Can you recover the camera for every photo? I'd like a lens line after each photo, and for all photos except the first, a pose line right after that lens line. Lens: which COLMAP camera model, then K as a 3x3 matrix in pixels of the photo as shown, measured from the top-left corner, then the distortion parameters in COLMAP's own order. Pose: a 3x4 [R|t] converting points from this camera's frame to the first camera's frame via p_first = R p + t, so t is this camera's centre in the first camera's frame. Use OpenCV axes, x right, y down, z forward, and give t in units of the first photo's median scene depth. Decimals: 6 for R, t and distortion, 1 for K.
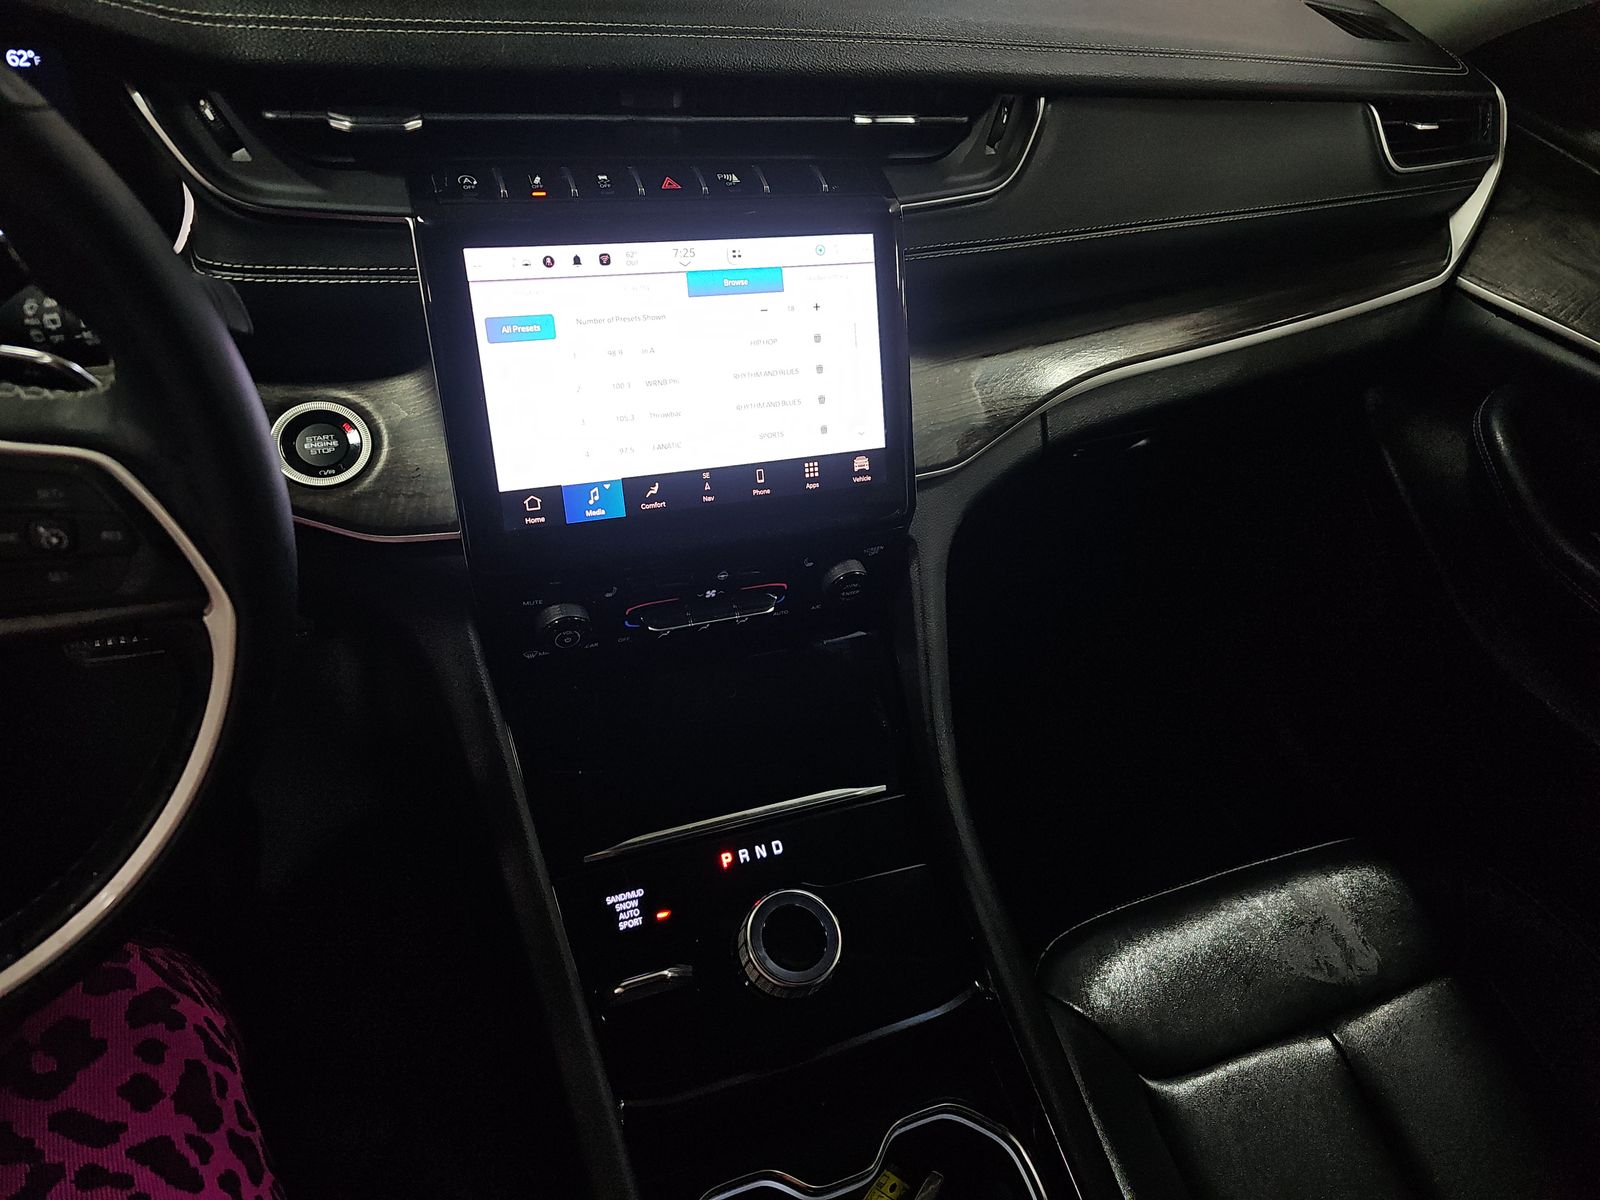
lens RADIAL K [[1067.6, 0, 800.3], [0, 1067.6, 602.1], [0, 0, 1]] dist [0.002235, -0.001593]
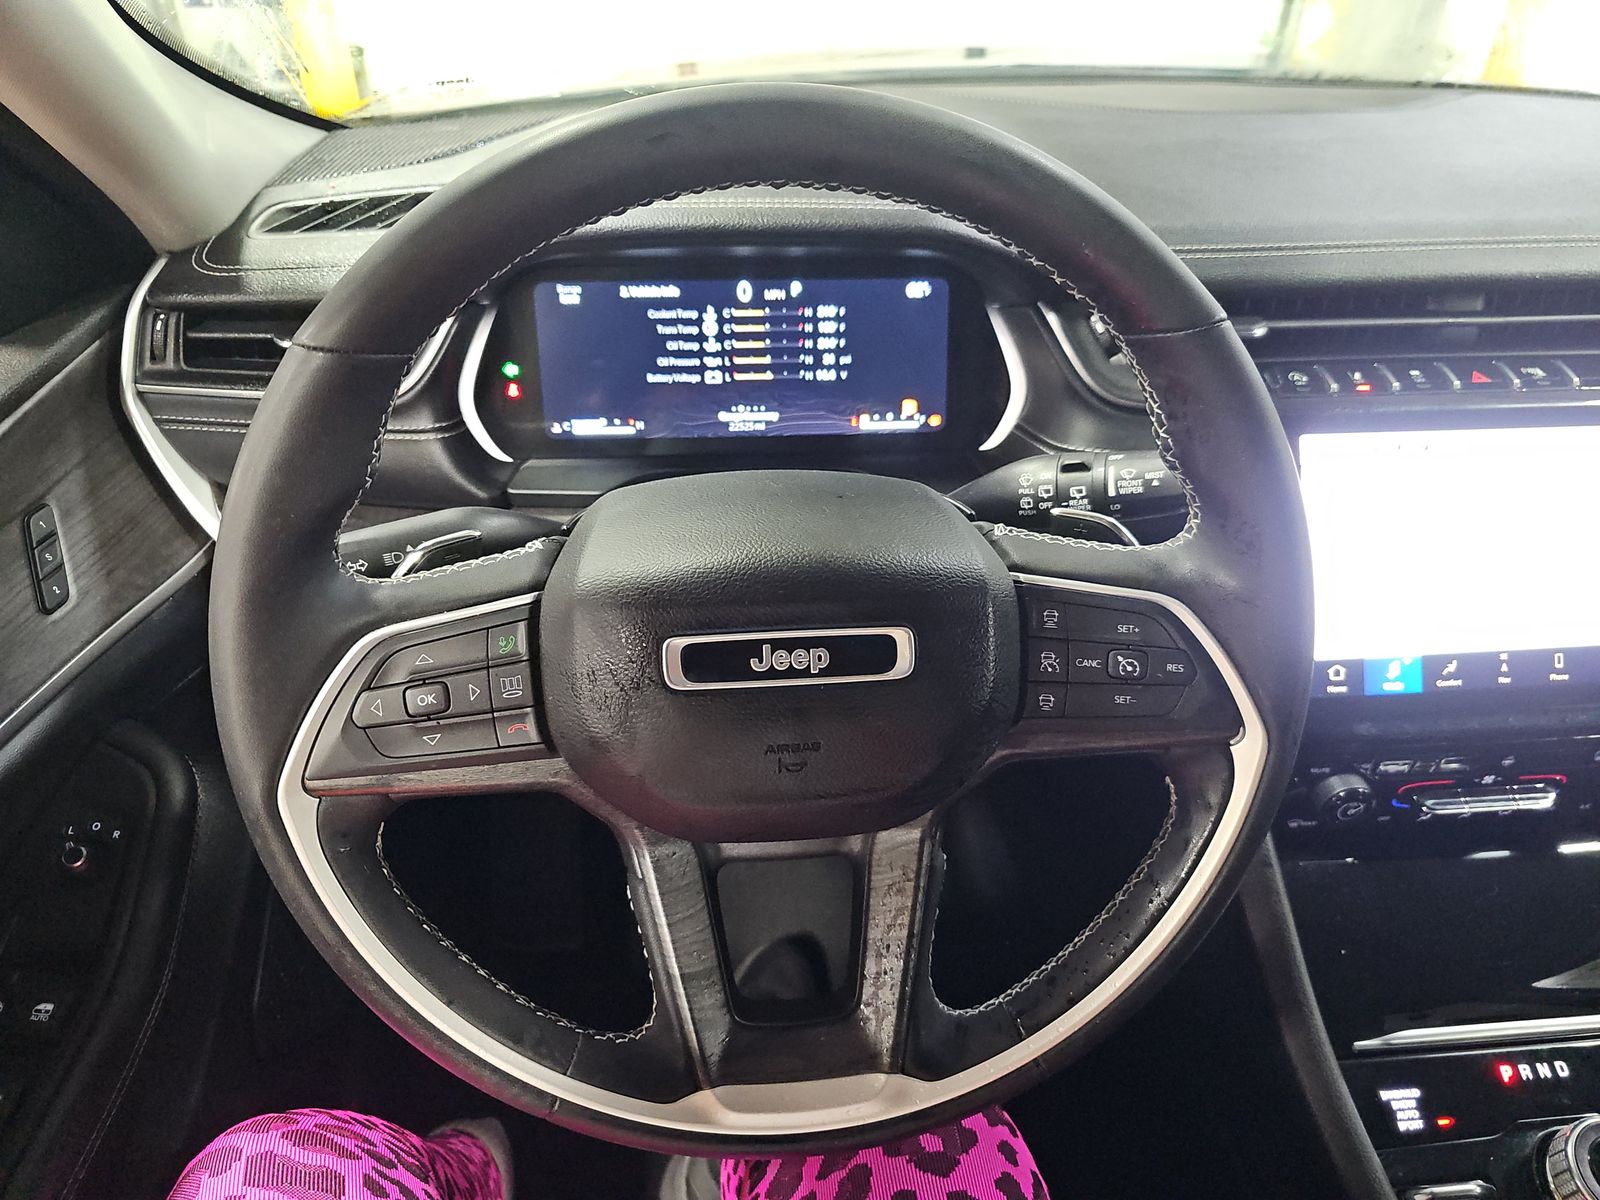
lens RADIAL K [[1067.6, 0, 799.7], [0, 1067.6, 597.7], [0, 0, 1]] dist [0.002235, -0.001593]
pose [[0.950372, 0.042705, -0.308172, -0.408643], [-0.098813, 0.980679, -0.168832, 0.059203], [0.295008, 0.190904, 0.936229, -0.127996]]
